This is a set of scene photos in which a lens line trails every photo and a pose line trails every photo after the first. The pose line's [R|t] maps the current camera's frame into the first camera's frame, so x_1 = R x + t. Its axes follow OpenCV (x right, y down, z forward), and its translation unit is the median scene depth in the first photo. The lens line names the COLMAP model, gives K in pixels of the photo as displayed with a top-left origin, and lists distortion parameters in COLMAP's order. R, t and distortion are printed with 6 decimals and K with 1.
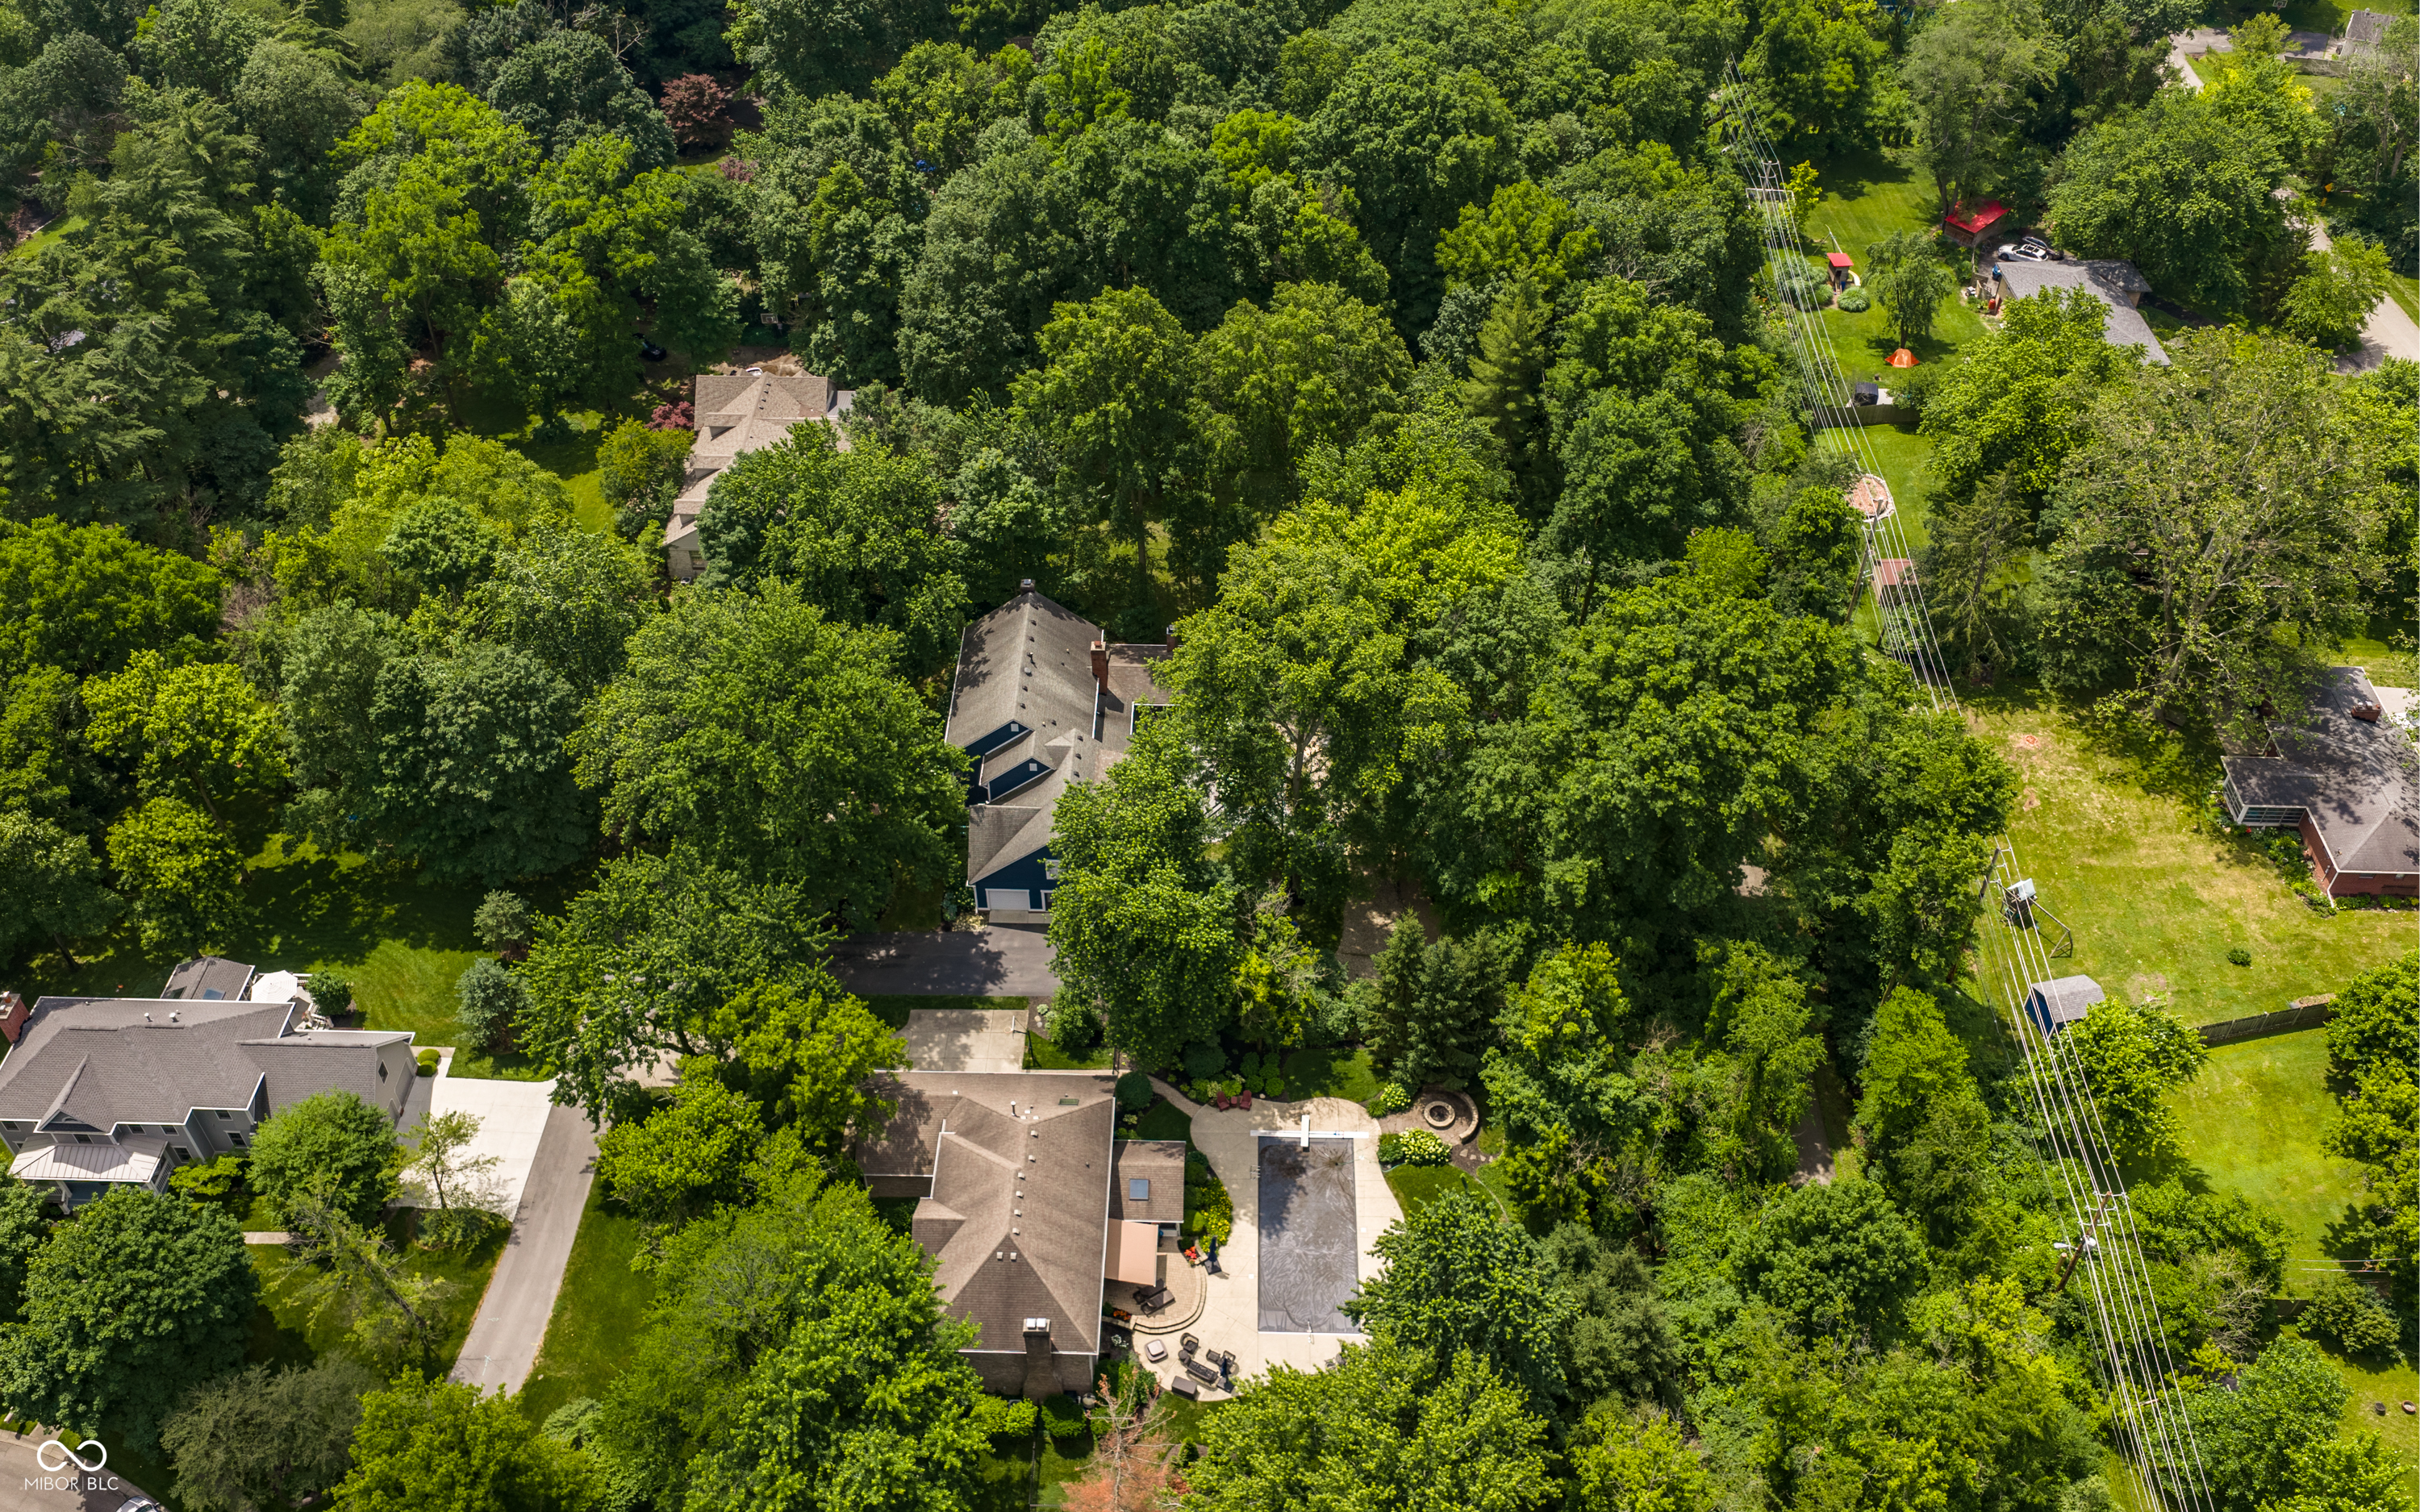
lens RADIAL K [[2073.8, 0, 1189.5], [0, 2073.8, 751.2], [0, 0, 1]] dist [0.031383, -0.083850]
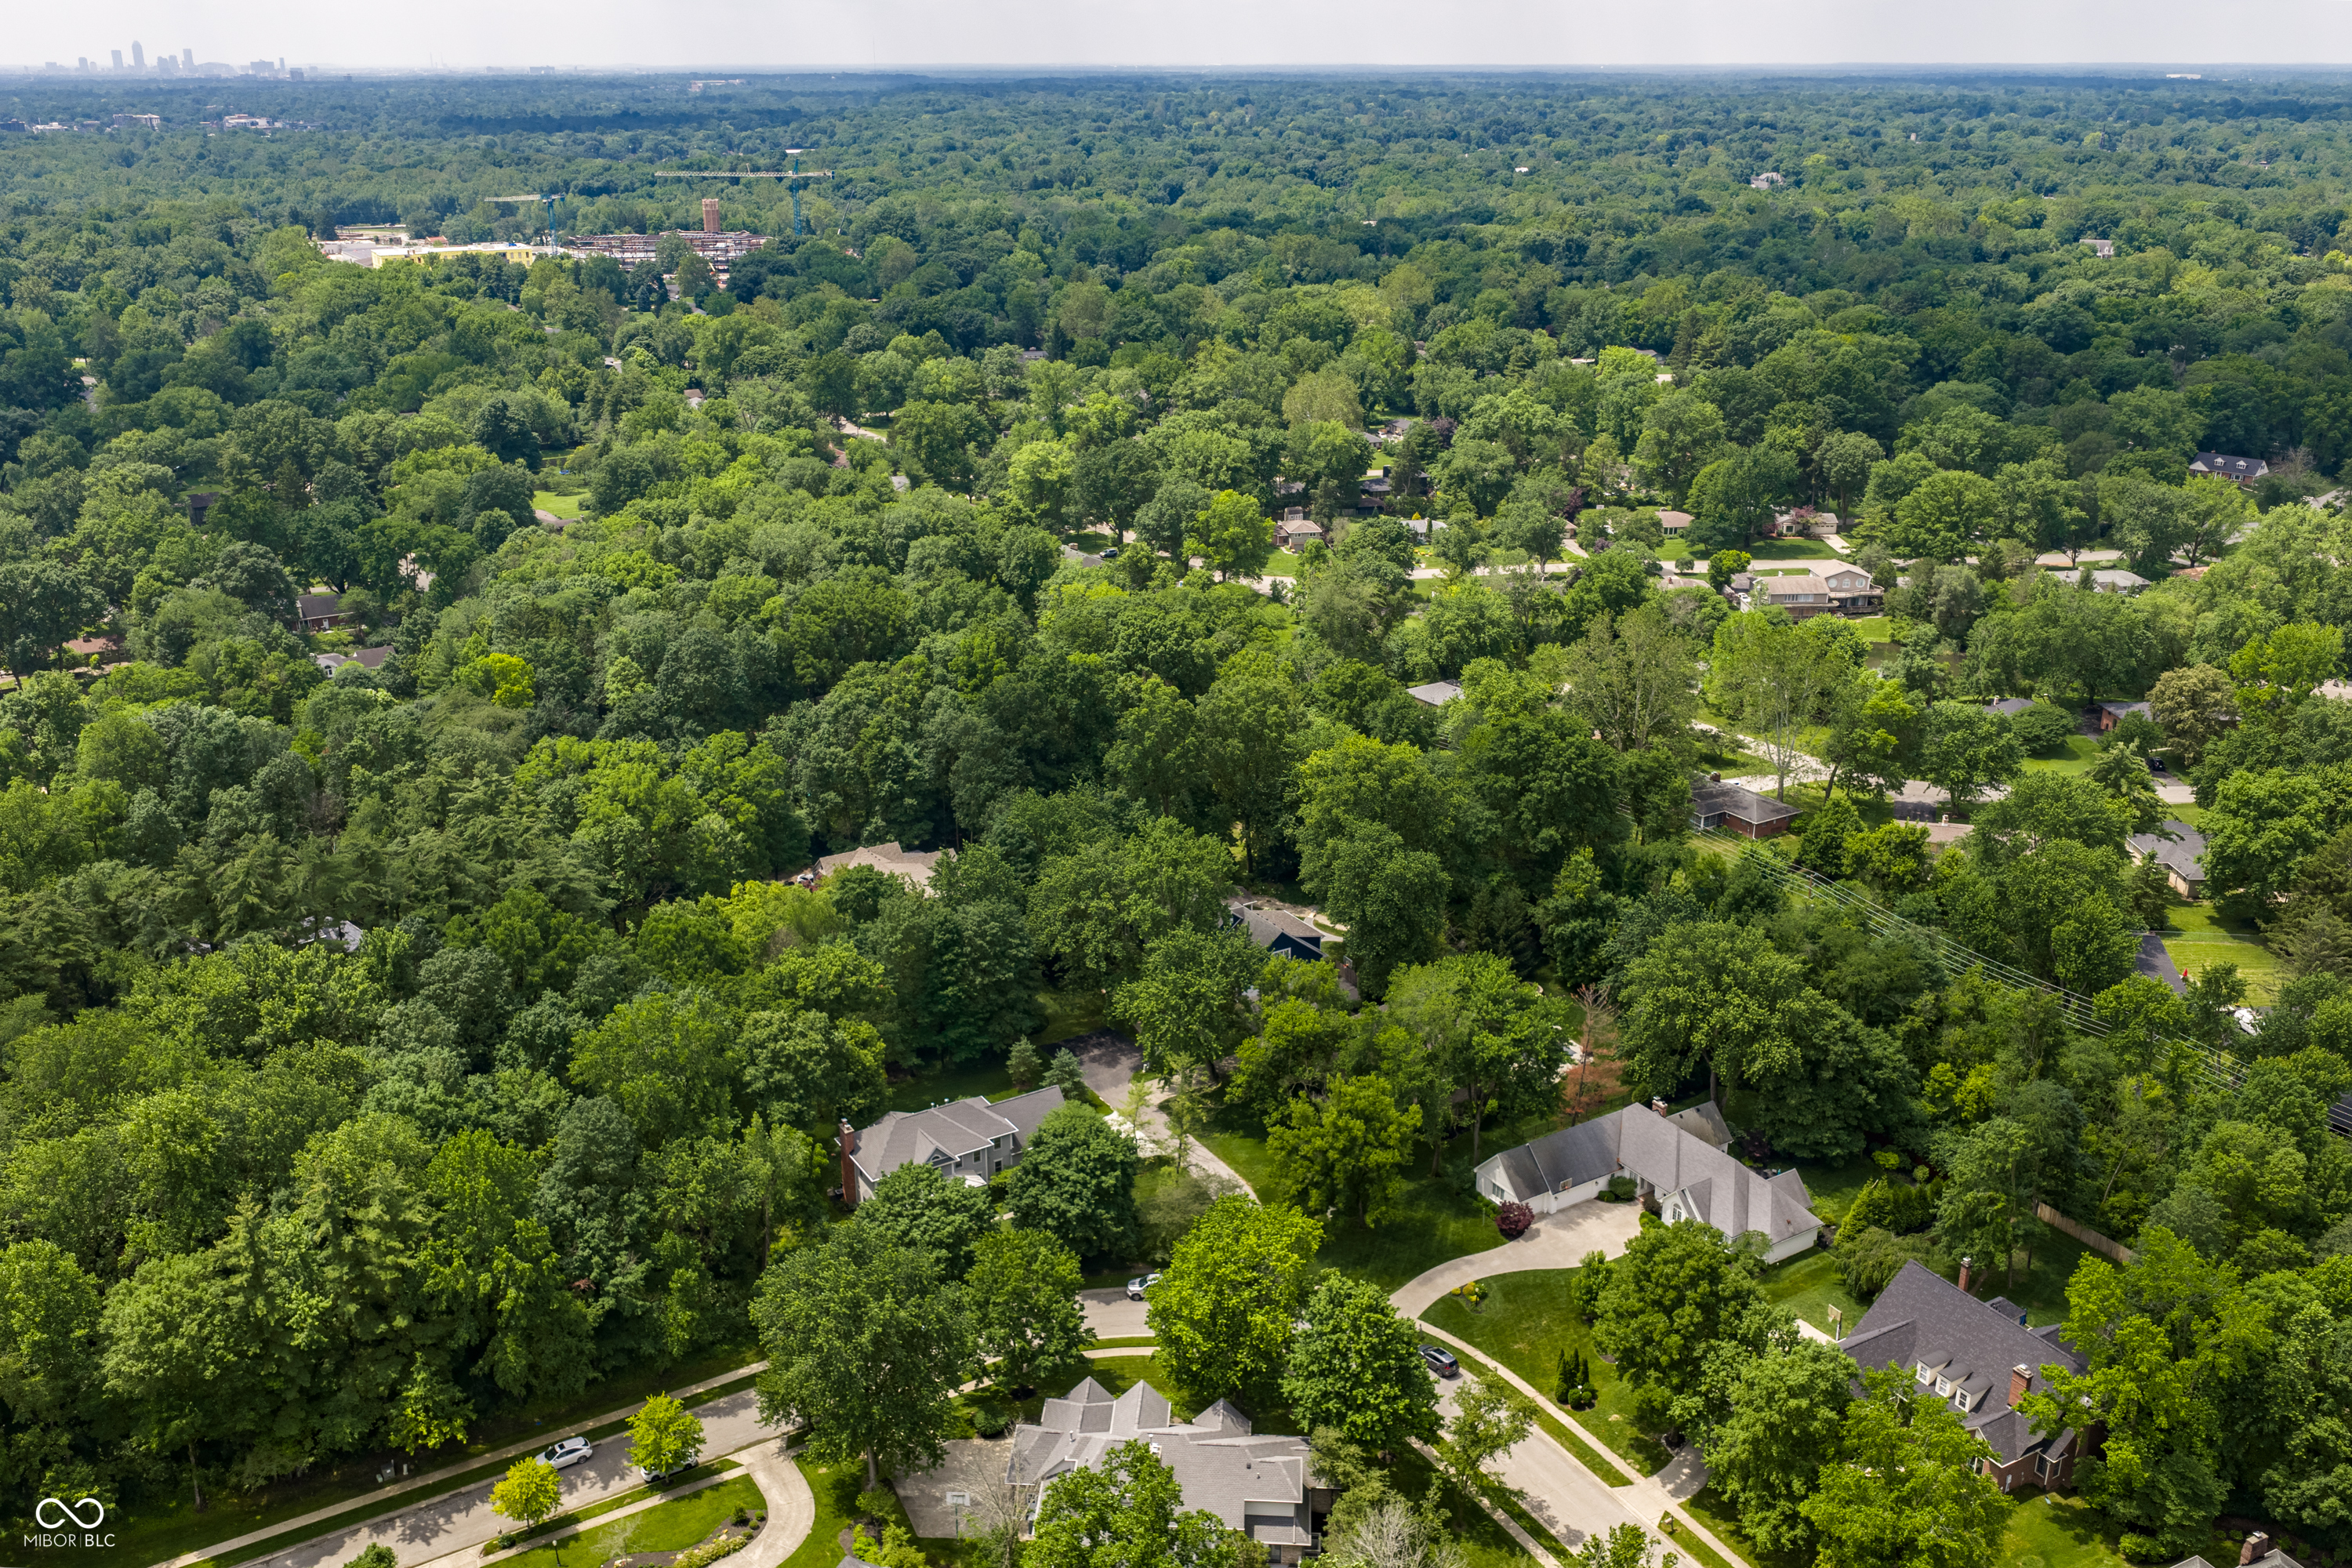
lens RADIAL K [[1946.5, 0, 1176.0], [0, 1946.5, 784.0], [0, 0, 1]] dist [0.021904, -0.042433]
pose [[0.830988, -0.182459, 0.525516, -0.977304], [0.378634, 0.877602, -0.294024, 0.378913], [-0.407547, 0.443309, 0.798363, -0.371632]]
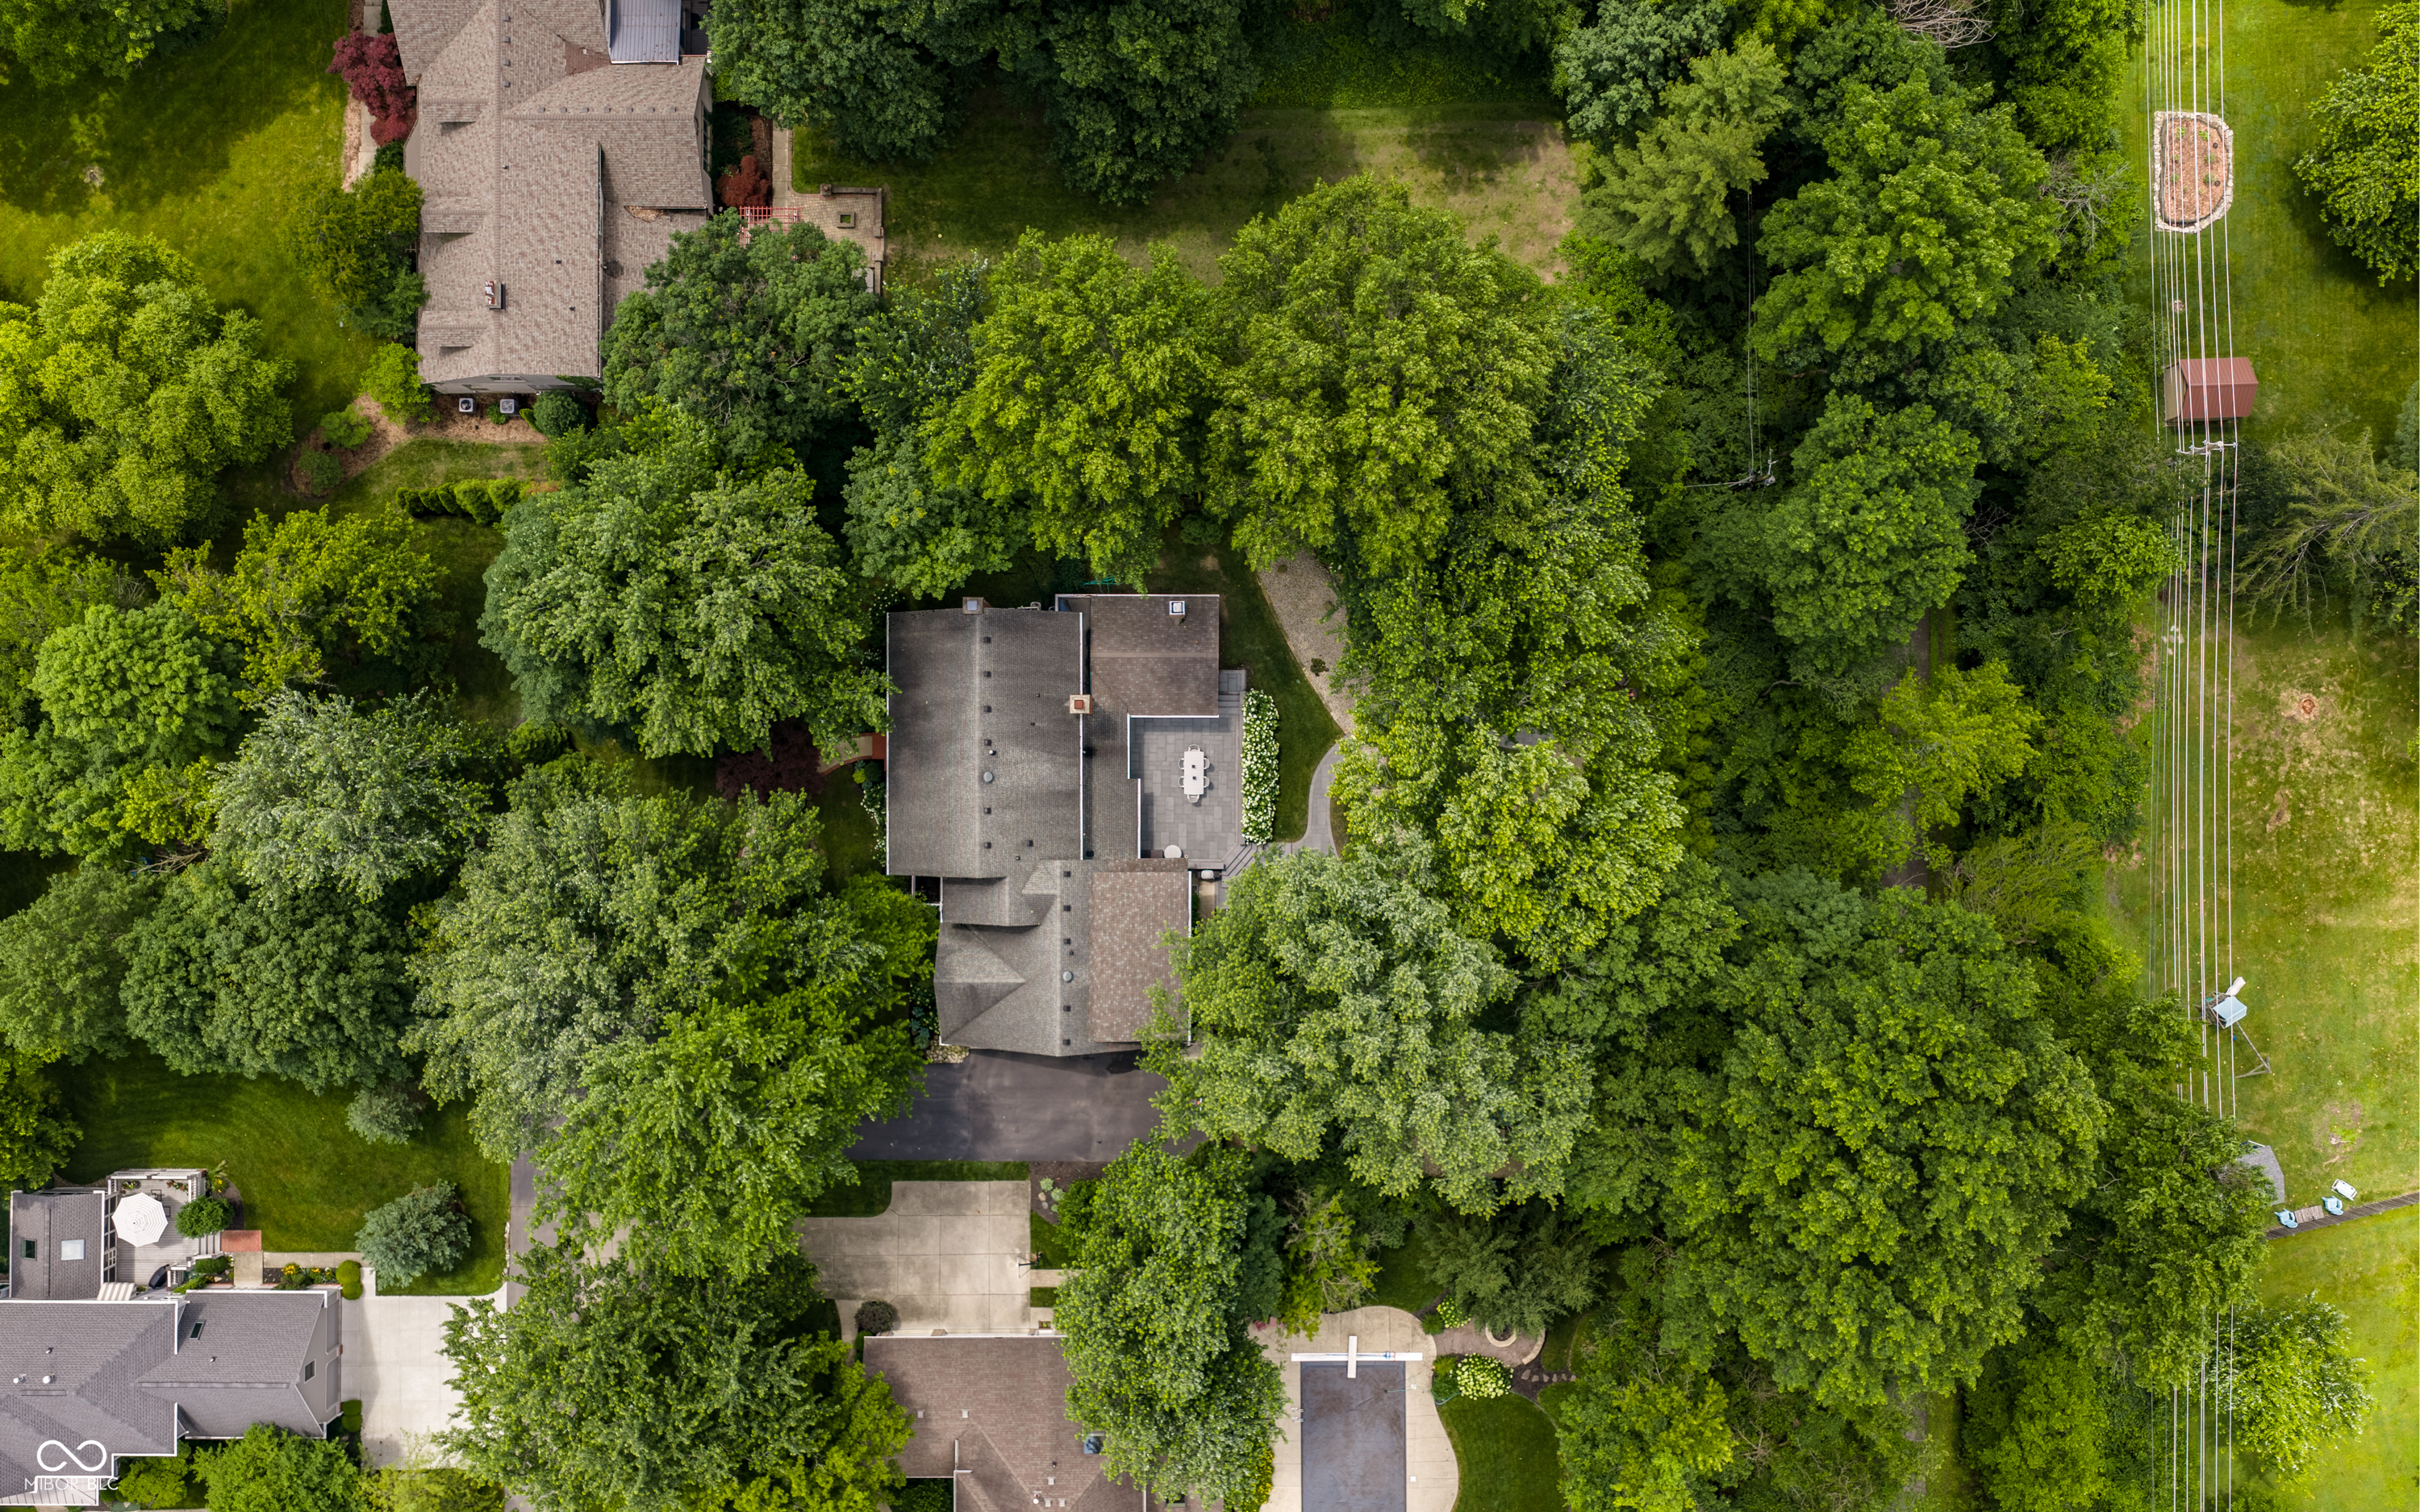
lens RADIAL K [[2073.8, 0, 1189.5], [0, 2073.8, 751.2], [0, 0, 1]] dist [0.031383, -0.083850]
pose [[0.999408, -0.034117, 0.004442, -0.009179], [0.020839, 0.703008, 0.710877, -0.589580], [-0.027376, -0.710363, 0.703302, 0.505147]]
